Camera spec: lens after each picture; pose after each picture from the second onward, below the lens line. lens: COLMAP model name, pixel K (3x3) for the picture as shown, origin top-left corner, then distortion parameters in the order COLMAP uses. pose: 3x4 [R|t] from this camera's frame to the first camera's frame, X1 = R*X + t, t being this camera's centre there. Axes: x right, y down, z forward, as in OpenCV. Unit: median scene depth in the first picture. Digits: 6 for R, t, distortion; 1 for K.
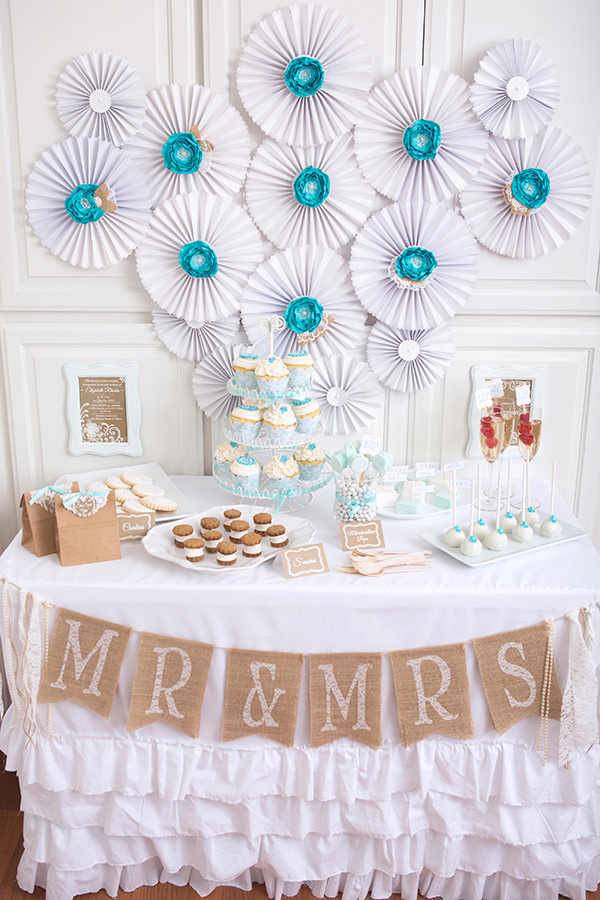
lens RADIAL K [[1010.4, 0, 282.7], [0, 1010.4, 435.0], [0, 0, 1]] dist [-0.044303, 0.000000]
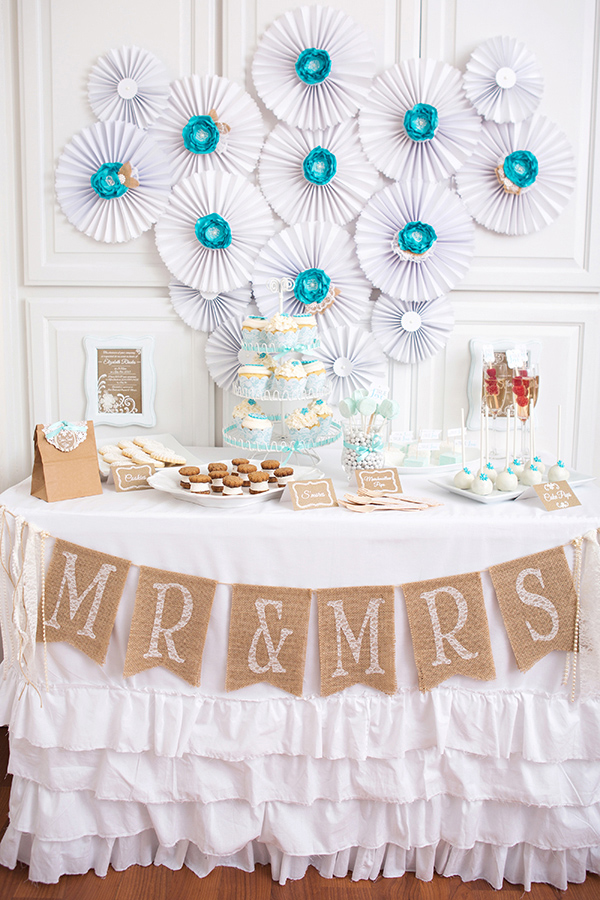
lens RADIAL K [[808.1, 0, 304.1], [0, 808.1, 387.8], [0, 0, 1]] dist [-0.080304, 0.048385]
pose [[0.999831, 0.007792, 0.016671, -0.000509], [-0.004617, 0.983164, -0.182666, 0.151473], [-0.017814, 0.182558, 0.983034, 0.201811]]
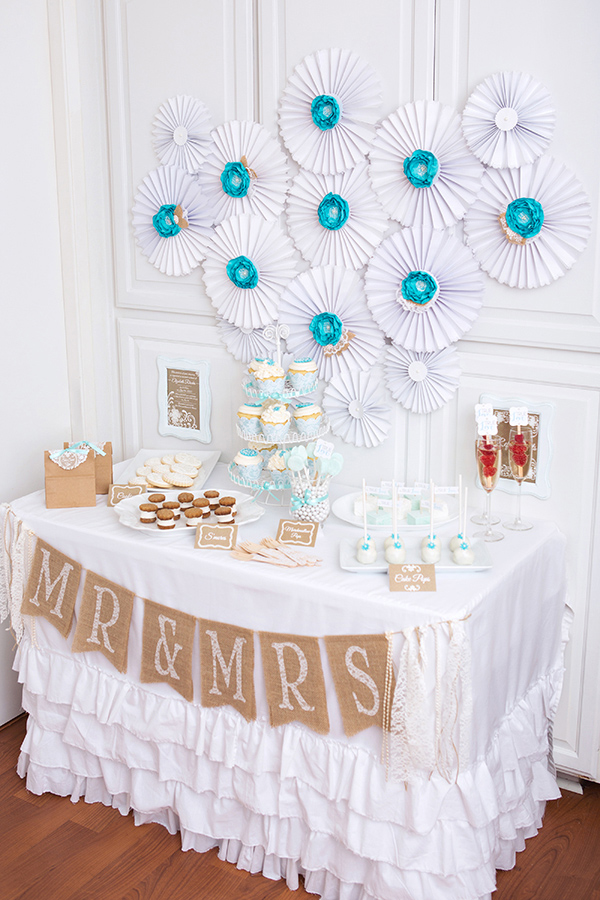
lens RADIAL K [[1095.2, 0, 275.9], [0, 1095.2, 410.1], [0, 0, 1]] dist [-0.059249, 0.000000]
pose [[0.856774, 0.114527, -0.502813, 0.615868], [-0.150723, 0.988065, -0.031773, 0.013208], [0.493174, 0.103008, 0.863811, -0.029030]]
